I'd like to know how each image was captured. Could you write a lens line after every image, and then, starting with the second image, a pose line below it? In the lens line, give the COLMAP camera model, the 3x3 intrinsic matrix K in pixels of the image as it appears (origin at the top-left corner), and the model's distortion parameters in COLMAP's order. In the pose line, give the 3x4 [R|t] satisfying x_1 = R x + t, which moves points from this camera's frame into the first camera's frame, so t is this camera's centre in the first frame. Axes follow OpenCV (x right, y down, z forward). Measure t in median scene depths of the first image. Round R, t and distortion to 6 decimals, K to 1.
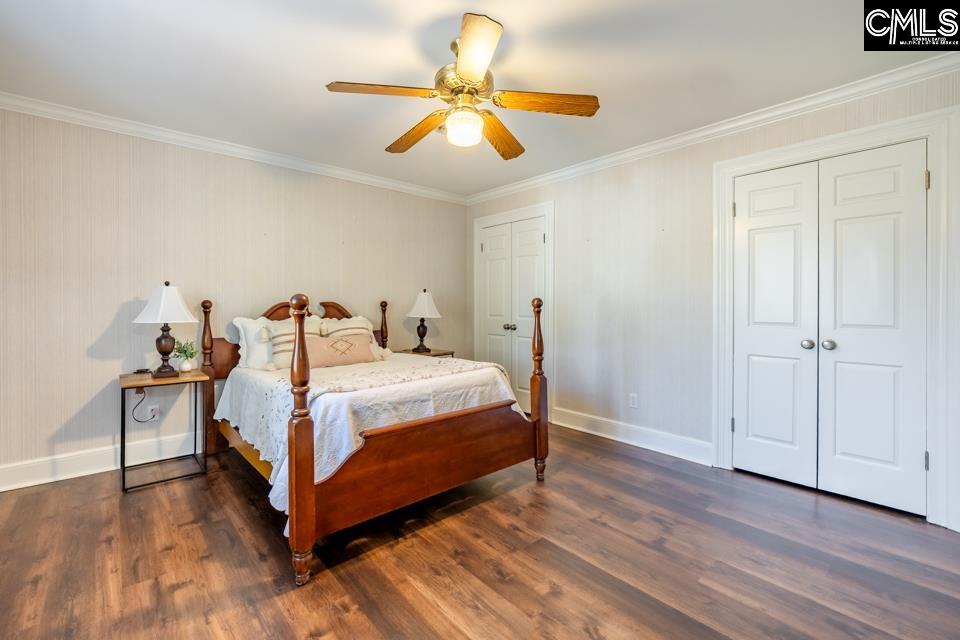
lens RADIAL K [[418.3, 0, 469.7], [0, 418.3, 305.8], [0, 0, 1]] dist [-0.001110, 0.000077]
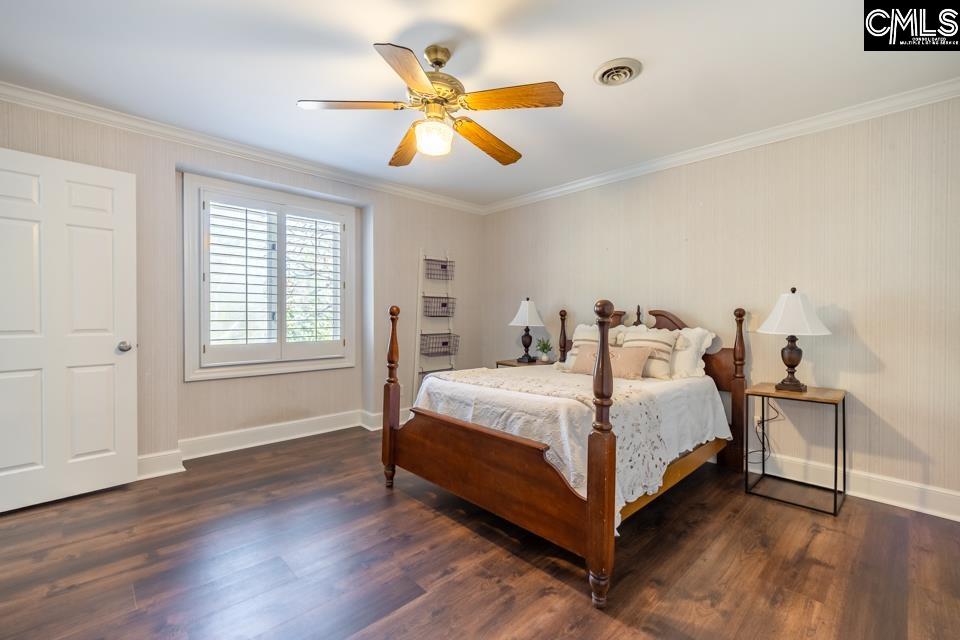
lens RADIAL K [[418.3, 0, 478.9], [0, 418.3, 320.3], [0, 0, 1]] dist [-0.001110, 0.000077]
pose [[0.029528, 0.012171, -0.999490, 0.857657], [-0.006065, 0.999910, 0.011997, 0.005178], [0.999546, 0.005707, 0.029600, 0.923426]]
